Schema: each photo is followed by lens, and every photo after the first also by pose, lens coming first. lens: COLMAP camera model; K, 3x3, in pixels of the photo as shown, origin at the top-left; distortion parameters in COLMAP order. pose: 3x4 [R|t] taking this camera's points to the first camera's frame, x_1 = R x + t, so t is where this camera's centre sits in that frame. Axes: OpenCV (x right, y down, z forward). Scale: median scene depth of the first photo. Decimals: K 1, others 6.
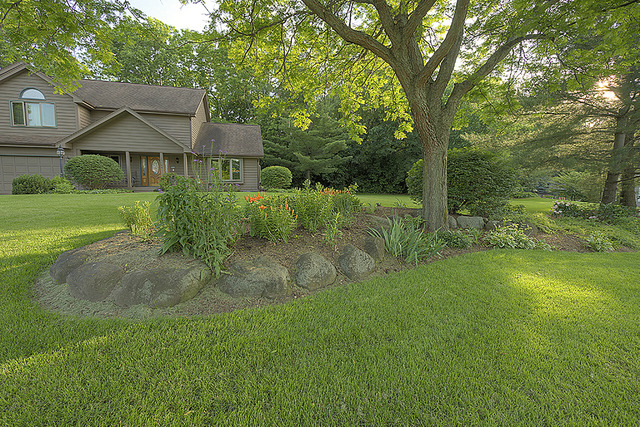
lens RADIAL K [[268.8, 0, 321.9], [0, 268.8, 212.9], [0, 0, 1]] dist [-0.004775, -0.000274]
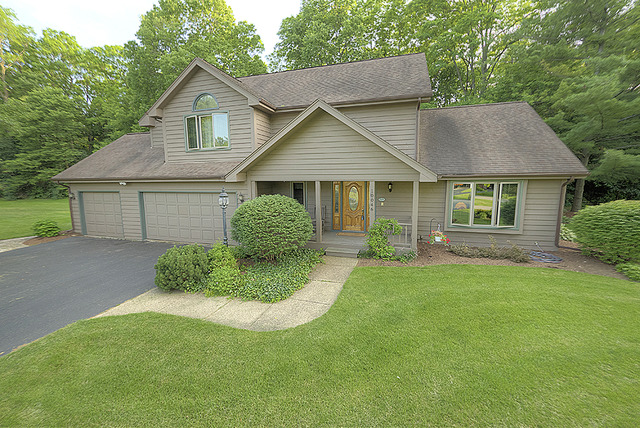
lens RADIAL K [[268.8, 0, 319.5], [0, 268.8, 215.2], [0, 0, 1]] dist [-0.004775, -0.000274]
pose [[0.850826, 0.064599, -0.521461, -0.426861], [-0.030970, 0.996854, 0.072960, -0.200975], [0.524534, -0.045926, 0.850150, 0.520856]]
